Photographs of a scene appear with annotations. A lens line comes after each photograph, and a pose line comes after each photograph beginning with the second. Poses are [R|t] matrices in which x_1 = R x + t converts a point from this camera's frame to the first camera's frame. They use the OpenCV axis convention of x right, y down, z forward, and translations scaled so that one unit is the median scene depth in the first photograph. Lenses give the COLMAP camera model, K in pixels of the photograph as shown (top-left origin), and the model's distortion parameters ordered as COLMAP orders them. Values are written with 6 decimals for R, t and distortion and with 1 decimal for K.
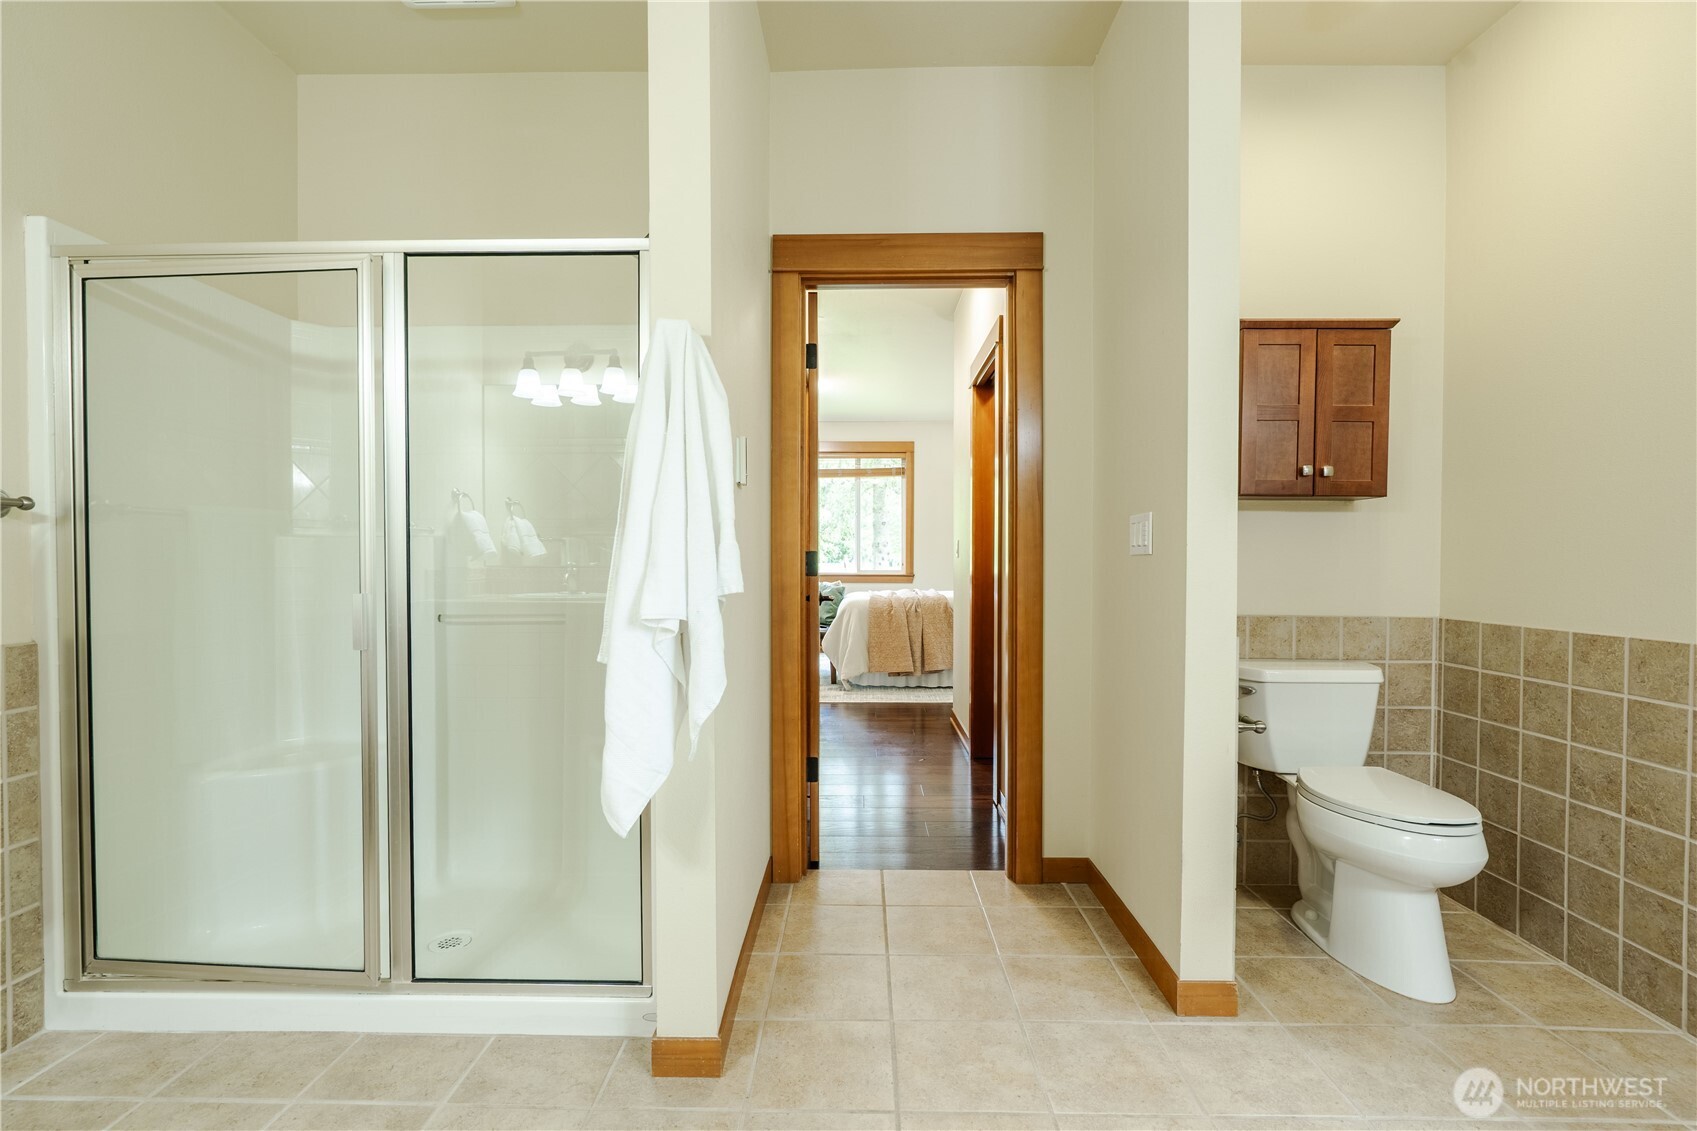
lens RADIAL K [[763.0, 0, 846.3], [0, 763.0, 569.0], [0, 0, 1]] dist [-0.001368, 0.000165]
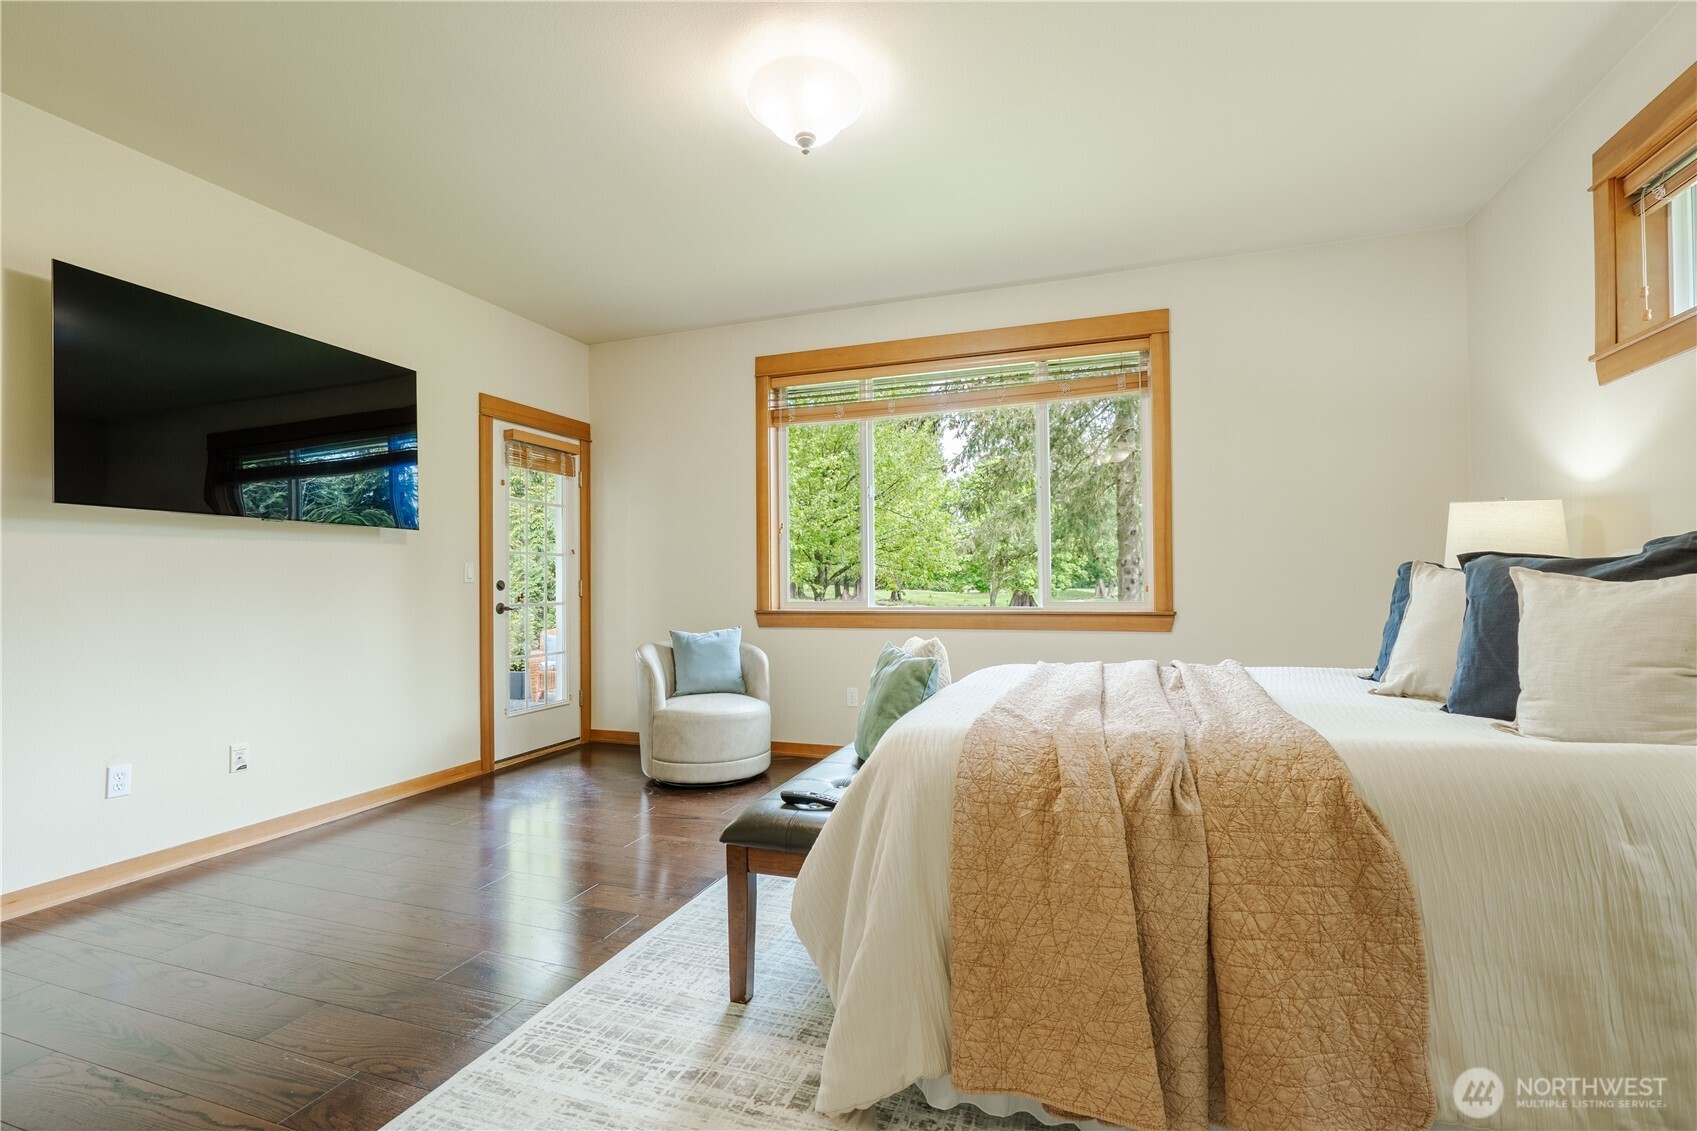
lens RADIAL K [[763.0, 0, 846.3], [0, 763.0, 569.0], [0, 0, 1]] dist [-0.001368, 0.000165]
pose [[0.947770, -0.012016, -0.318729, 0.072986], [0.001423, 0.999439, -0.033447, -0.004927], [0.318952, 0.031247, 0.947256, 0.766462]]
